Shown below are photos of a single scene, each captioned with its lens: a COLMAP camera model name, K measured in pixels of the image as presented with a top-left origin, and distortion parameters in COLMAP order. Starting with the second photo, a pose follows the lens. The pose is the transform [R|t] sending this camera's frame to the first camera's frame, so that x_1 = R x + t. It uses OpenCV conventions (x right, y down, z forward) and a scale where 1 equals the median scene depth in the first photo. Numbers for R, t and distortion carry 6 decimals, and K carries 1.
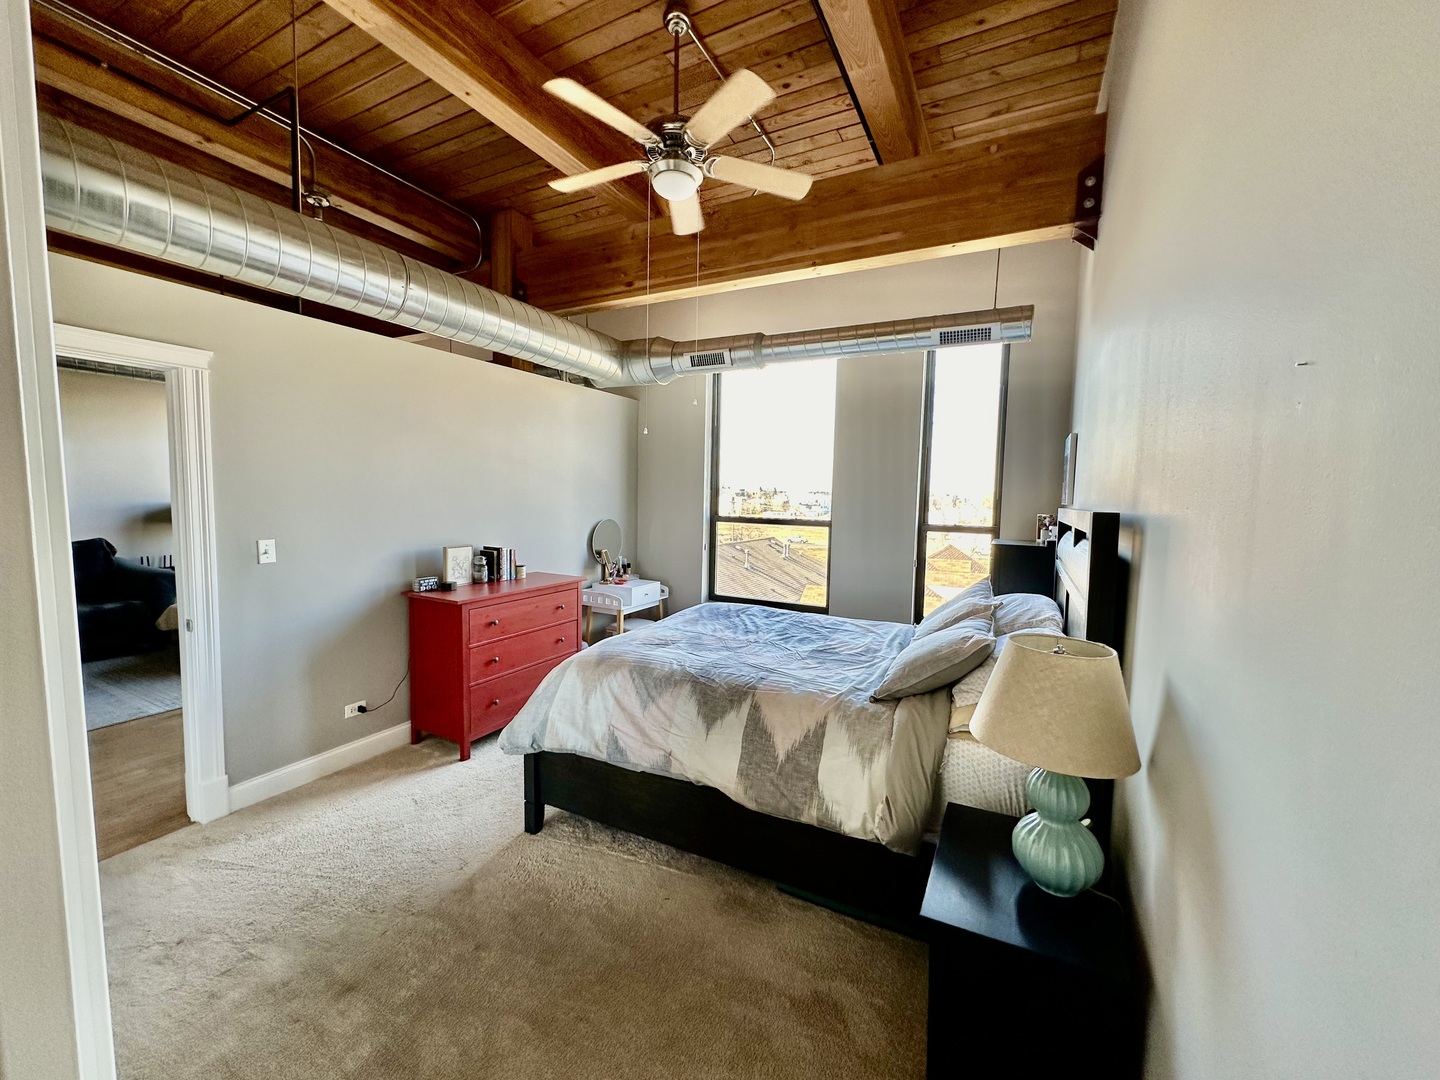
lens RADIAL K [[575.3, 0, 718.6], [0, 575.3, 537.9], [0, 0, 1]] dist [-0.003590, 0.000339]
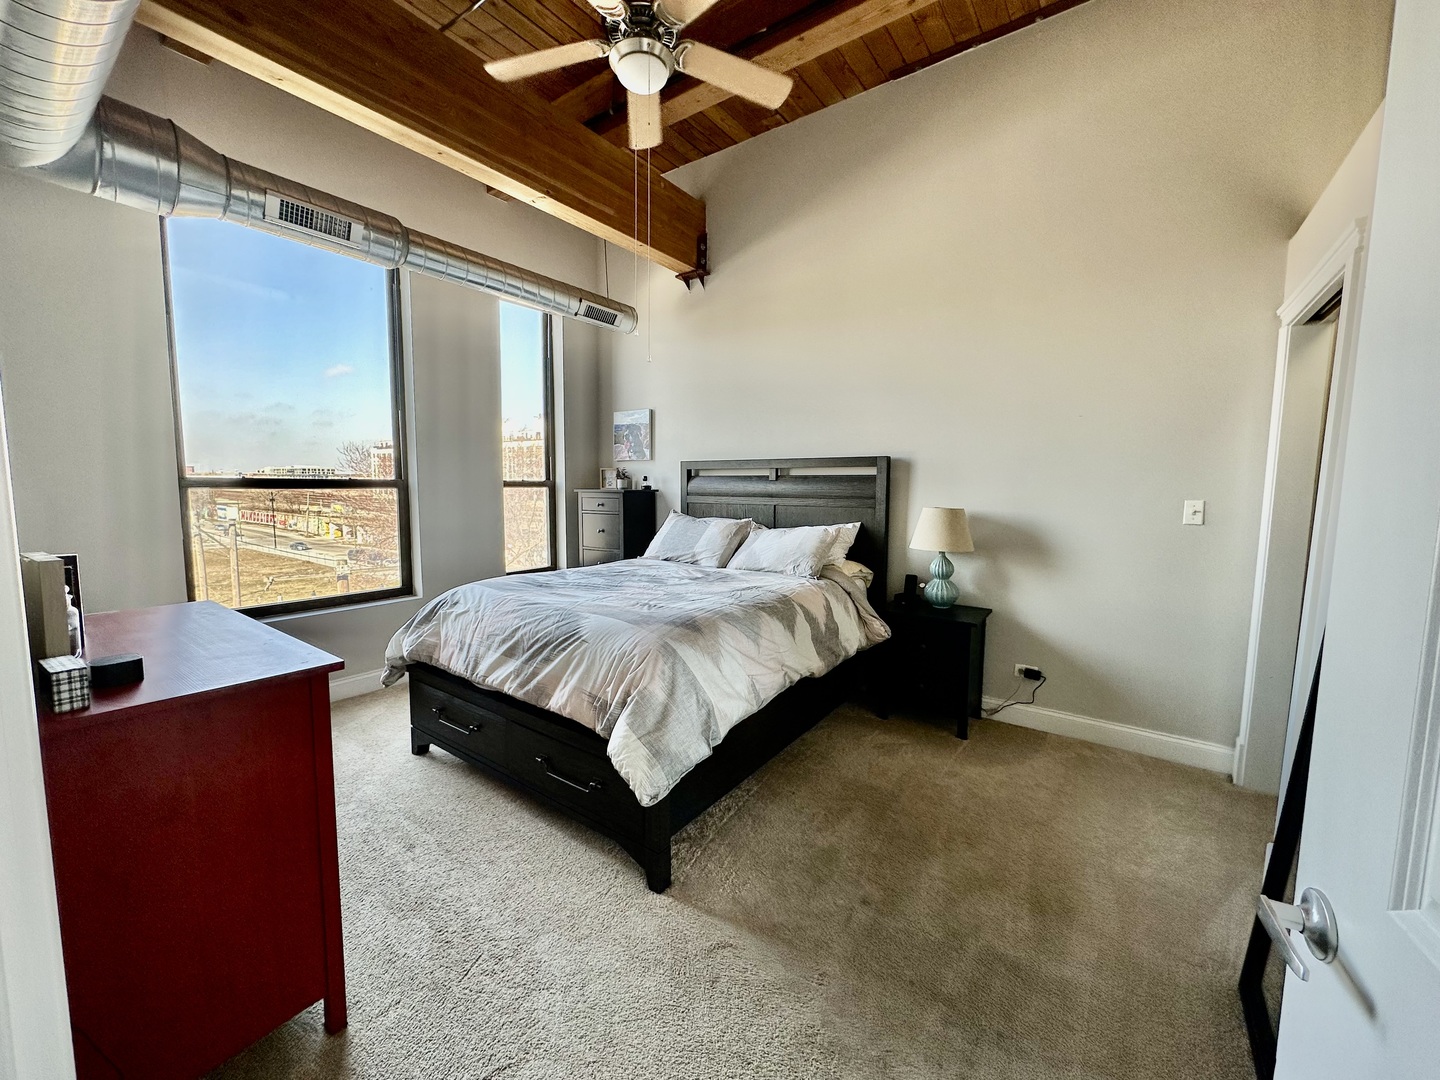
lens RADIAL K [[575.3, 0, 718.6], [0, 575.3, 537.9], [0, 0, 1]] dist [-0.003590, 0.000339]
pose [[0.134598, -0.117983, 0.983851, -0.744745], [0.072699, 0.991386, 0.108940, -0.007243], [-0.988230, 0.056862, 0.142016, 0.606207]]
